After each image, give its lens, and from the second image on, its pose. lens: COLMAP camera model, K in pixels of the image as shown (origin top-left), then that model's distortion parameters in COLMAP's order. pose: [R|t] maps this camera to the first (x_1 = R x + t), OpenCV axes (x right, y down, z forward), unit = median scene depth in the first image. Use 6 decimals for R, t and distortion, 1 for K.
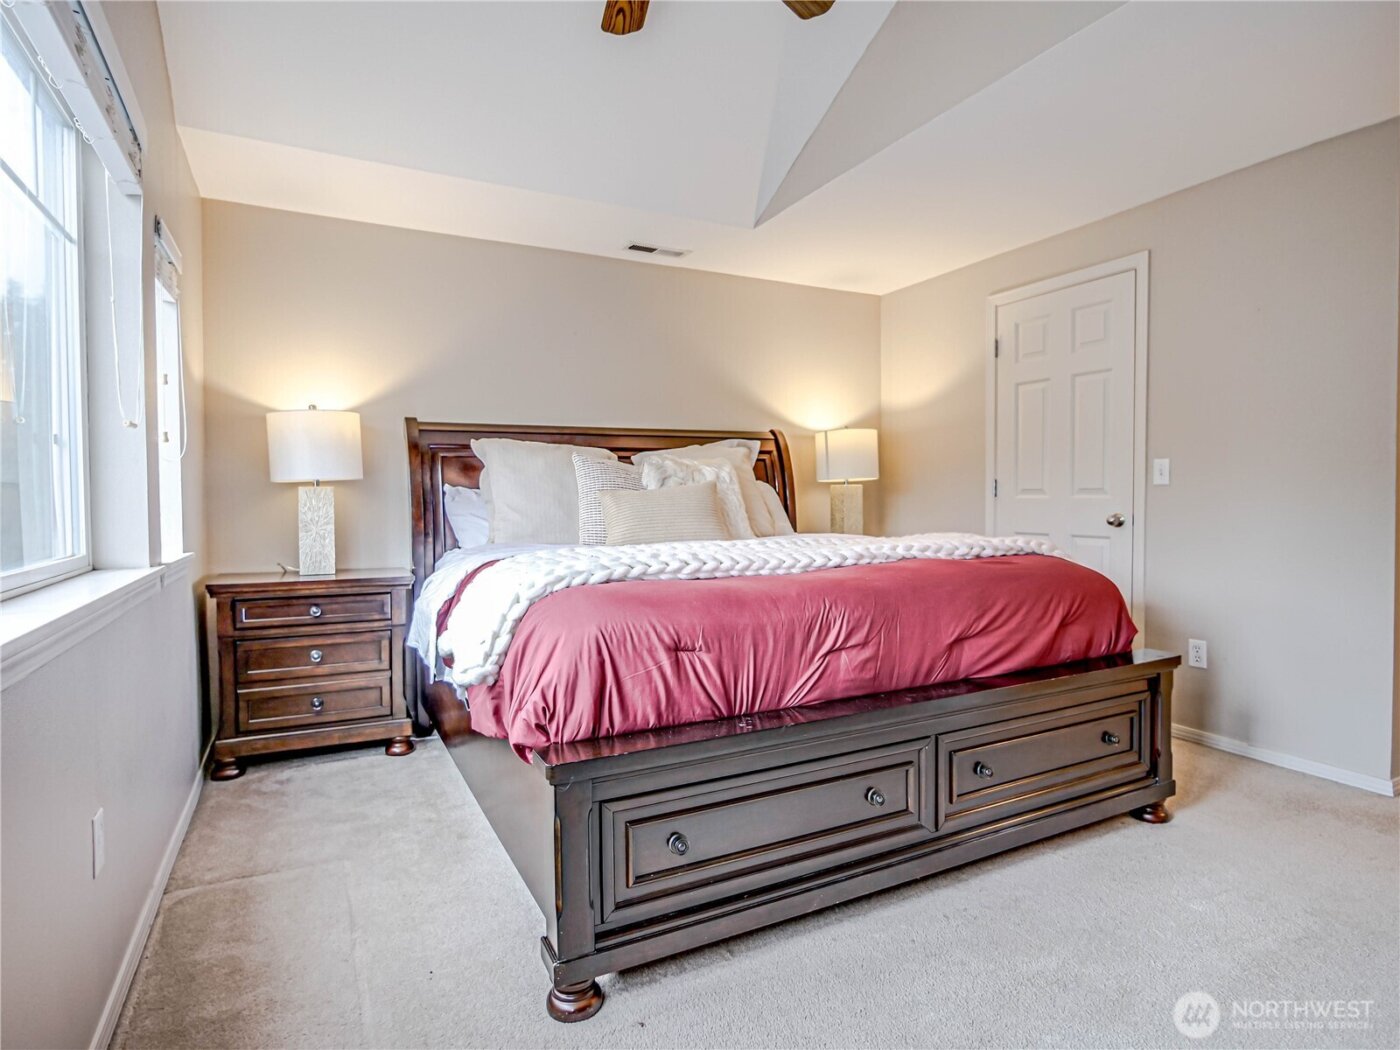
lens RADIAL K [[764.3, 0, 700.0], [0, 764.3, 525.0], [0, 0, 1]] dist [-0.015570, 0.002223]
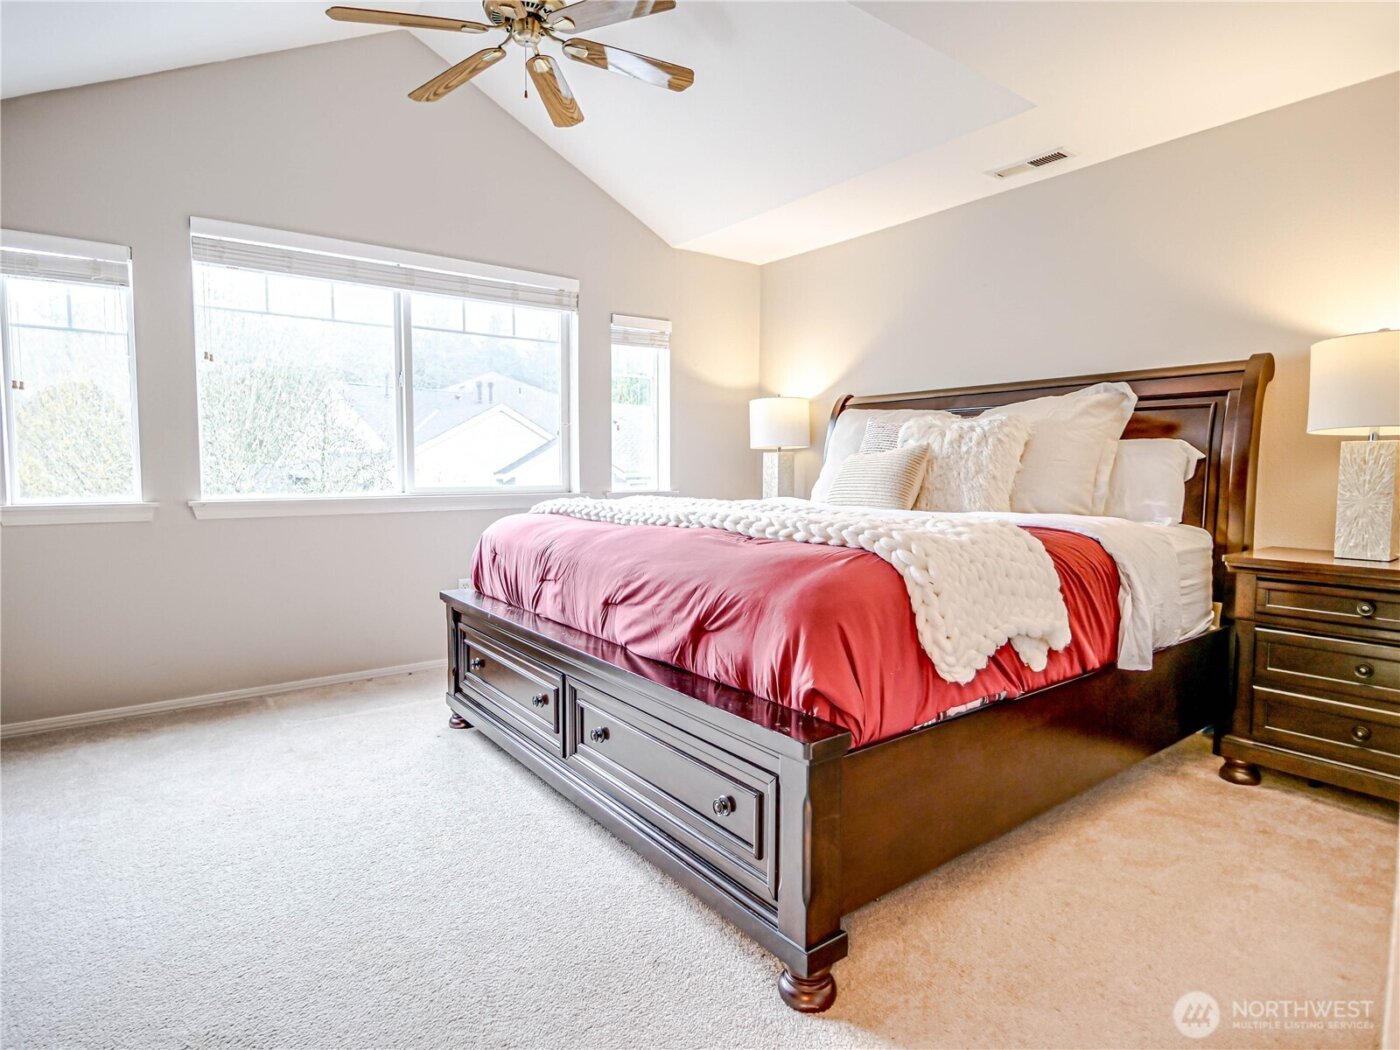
lens RADIAL K [[788.8, 0, 700.0], [0, 788.8, 525.0], [0, 0, 1]] dist [-0.001224, 0.000534]
pose [[0.150591, 0.081861, -0.985201, 1.051338], [-0.045193, 0.996094, 0.075859, -0.026121], [0.987563, 0.033100, 0.153702, 0.735562]]
